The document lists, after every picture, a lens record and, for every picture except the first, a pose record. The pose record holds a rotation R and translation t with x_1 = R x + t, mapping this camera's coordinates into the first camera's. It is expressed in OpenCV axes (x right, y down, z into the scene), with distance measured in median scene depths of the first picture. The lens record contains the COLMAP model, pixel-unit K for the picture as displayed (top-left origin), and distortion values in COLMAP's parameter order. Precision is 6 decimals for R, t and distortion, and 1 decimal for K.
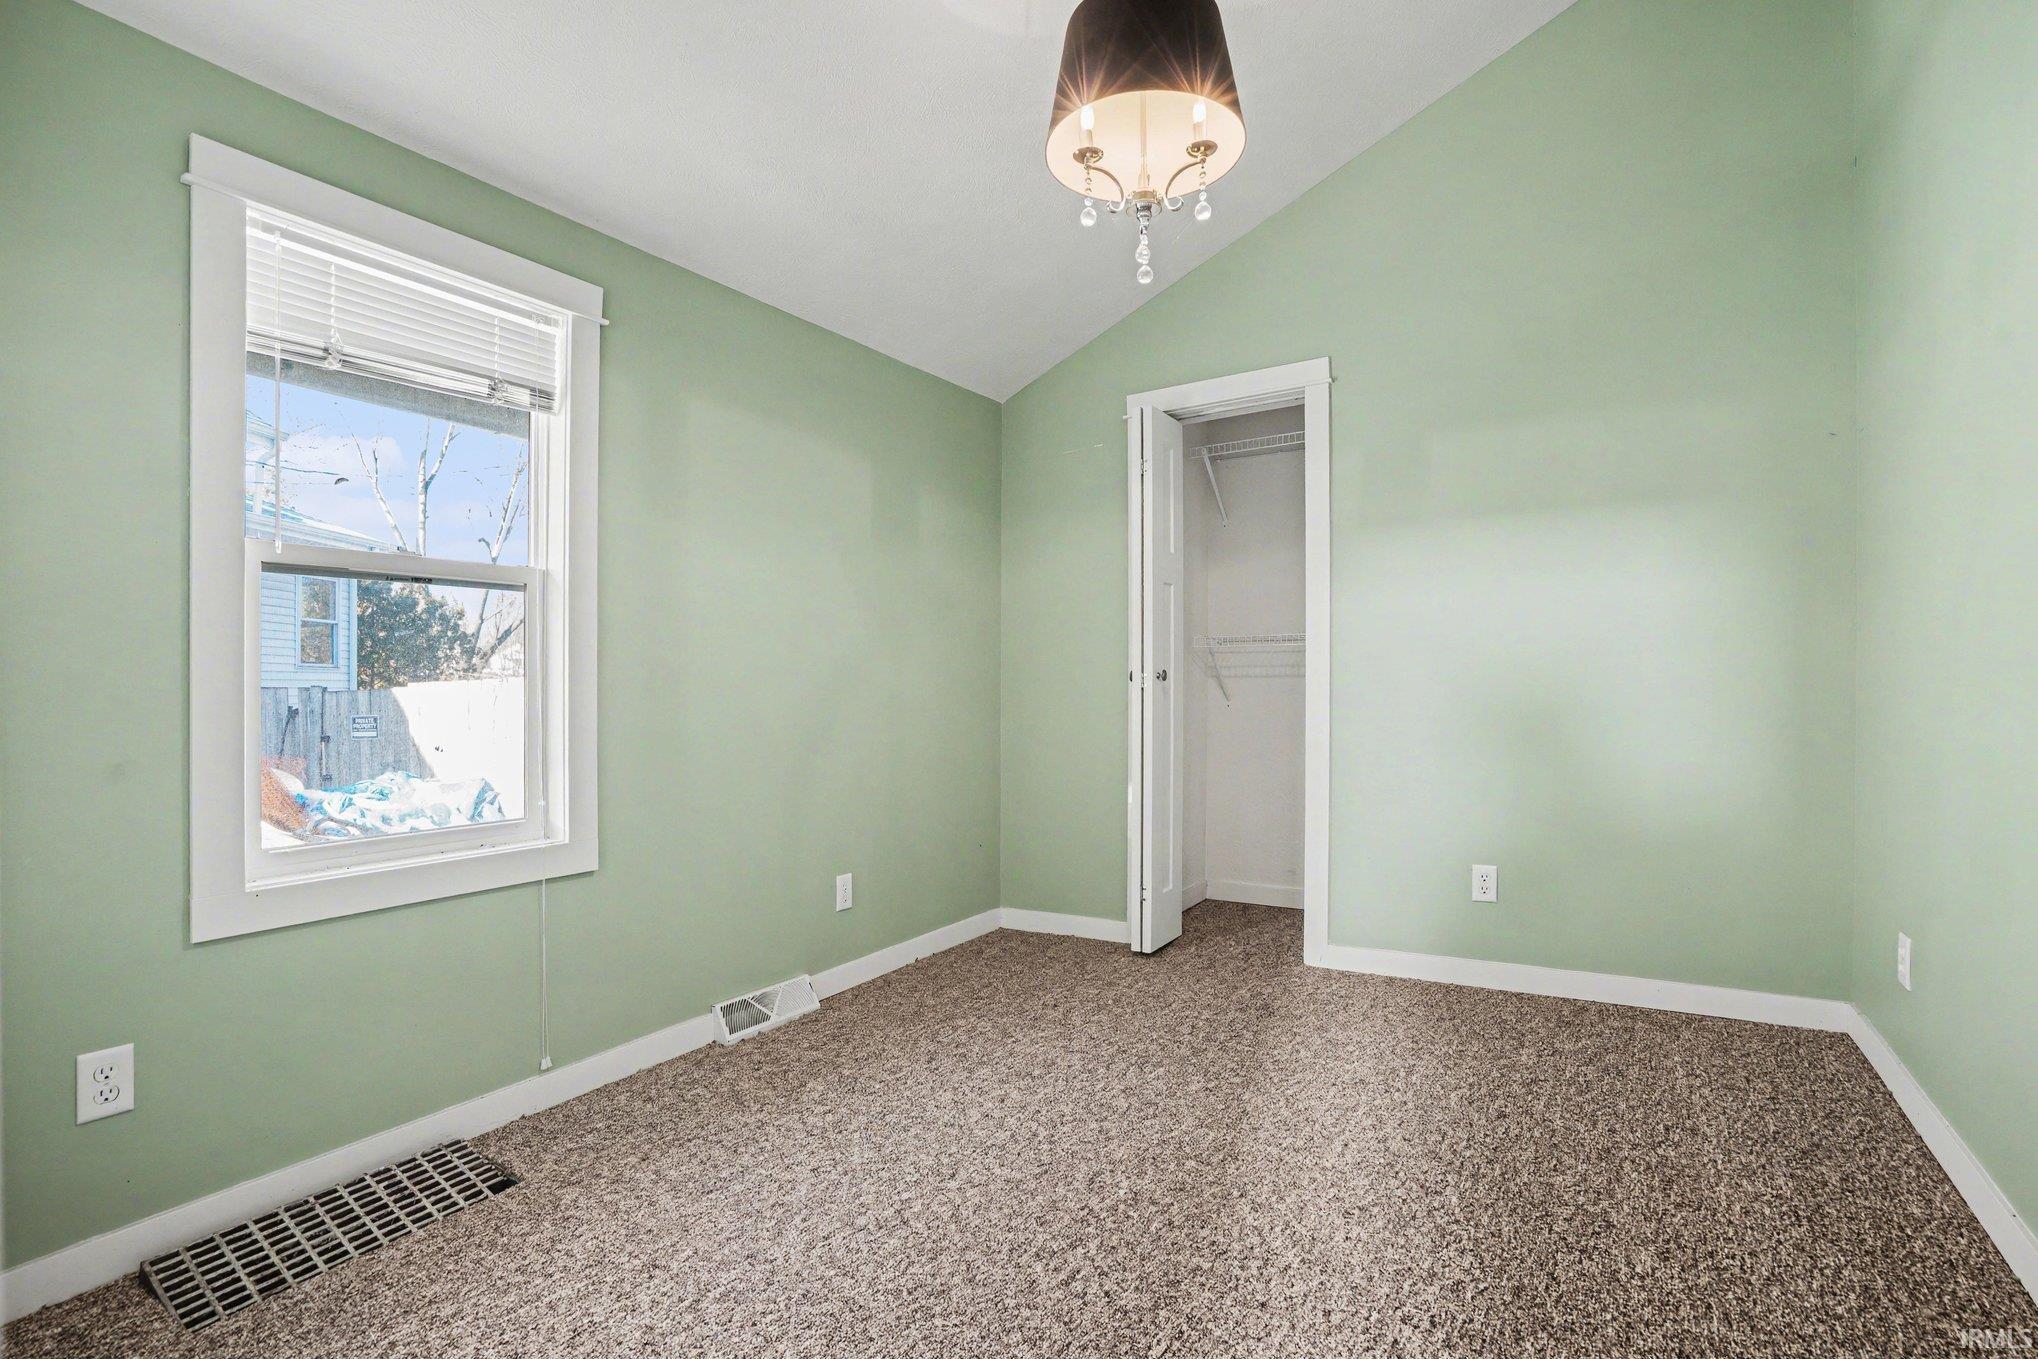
lens RADIAL K [[1013.6, 0, 1029.7], [0, 1013.6, 684.8], [0, 0, 1]] dist [-0.005806, 0.000118]
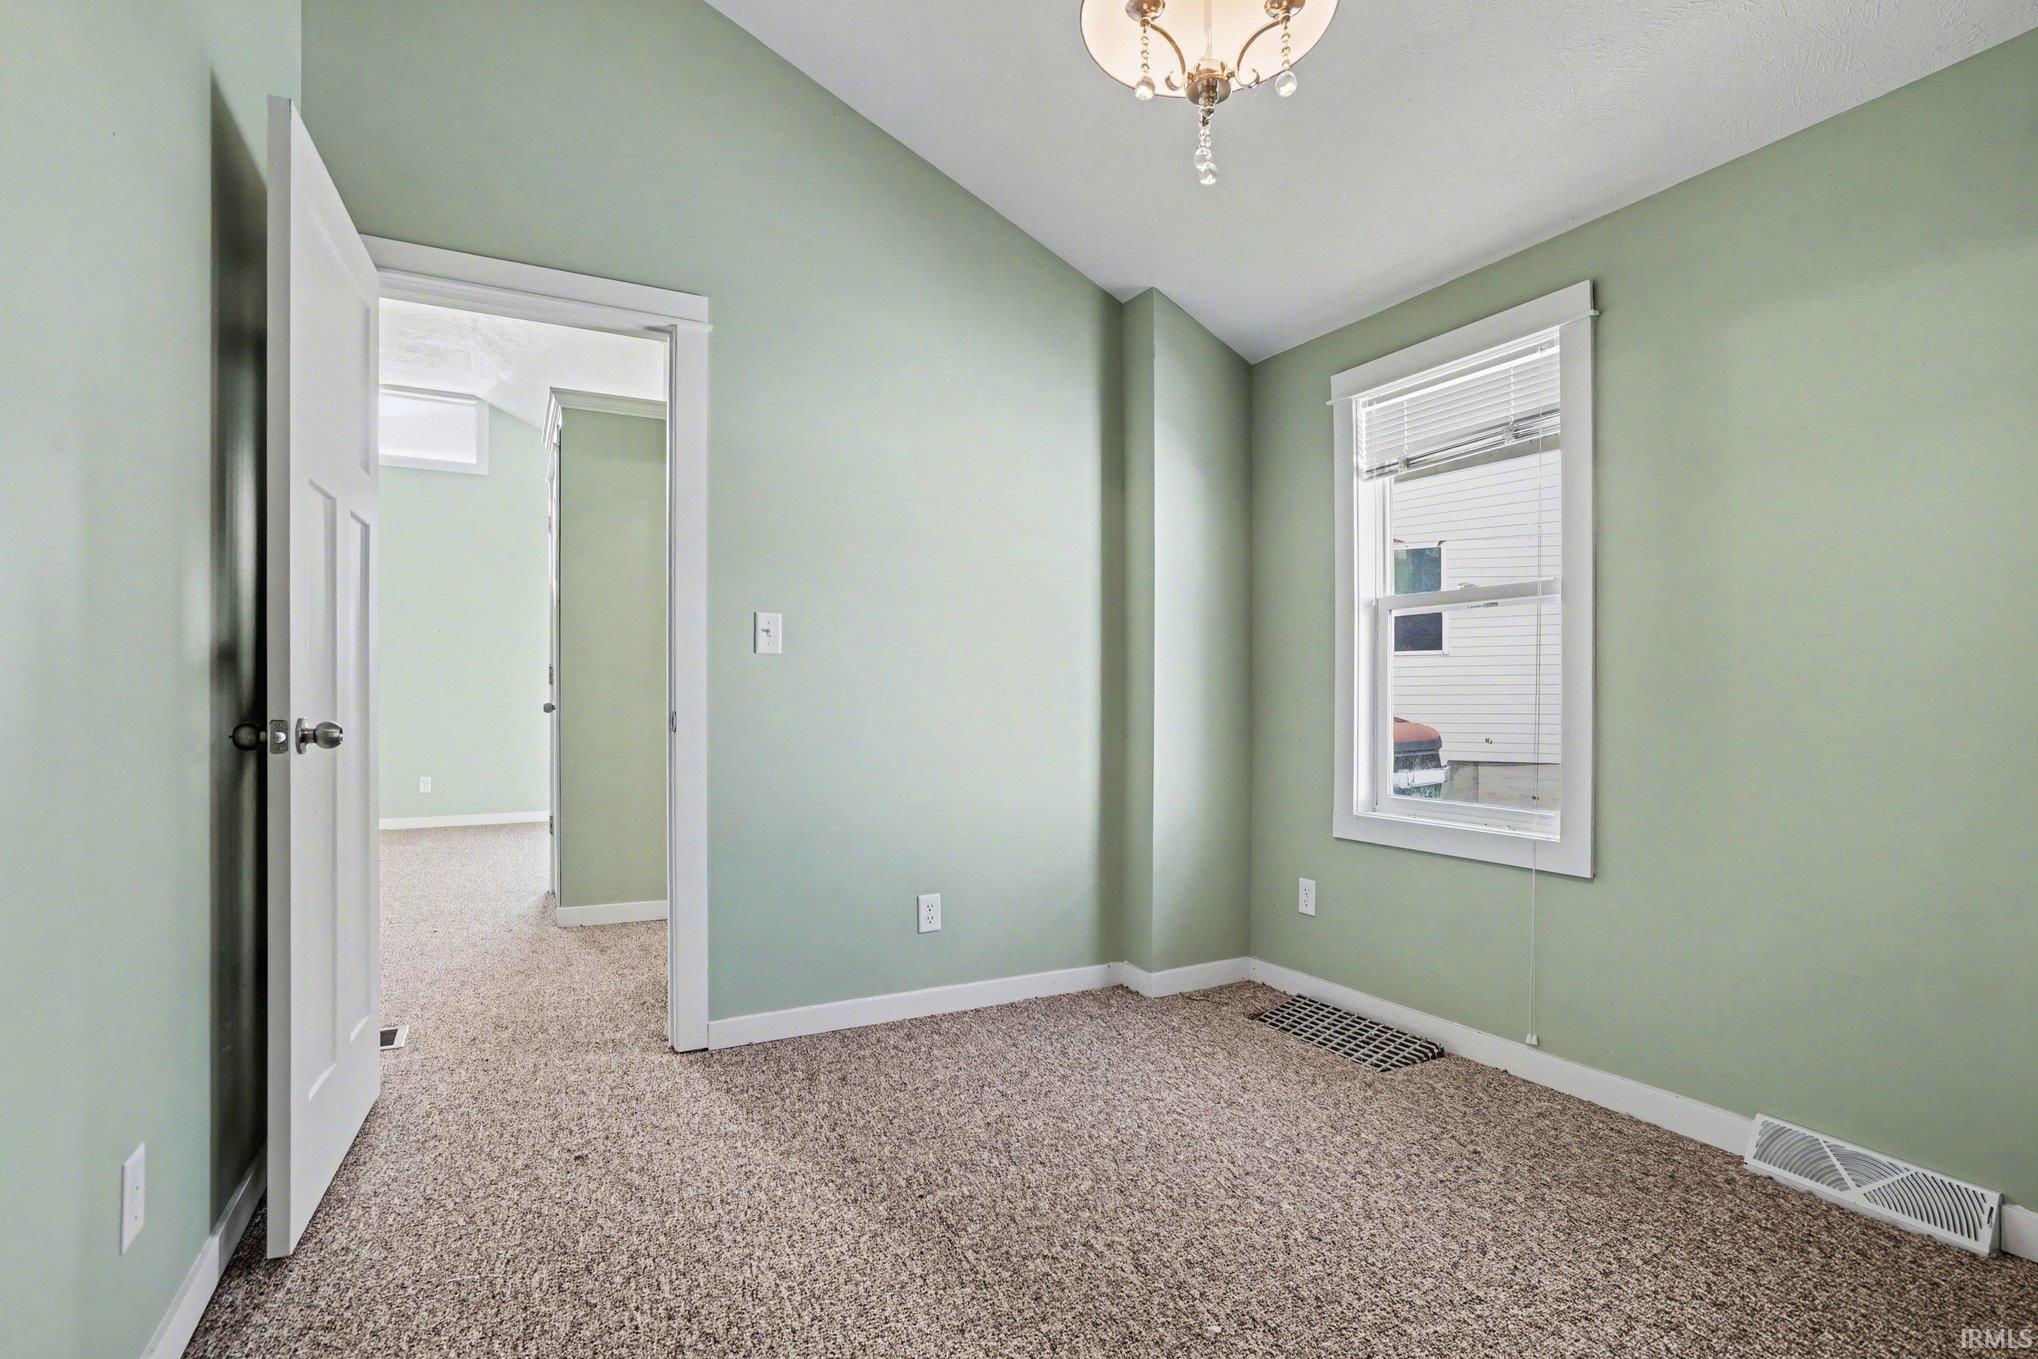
lens RADIAL K [[1013.6, 0, 1025.2], [0, 1013.6, 678.0], [0, 0, 1]] dist [-0.005806, 0.000118]
pose [[-0.509942, -0.008435, -0.860167, 0.746978], [0.003639, 0.999922, -0.011963, -0.000051], [0.860201, -0.009230, -0.509872, 1.116088]]
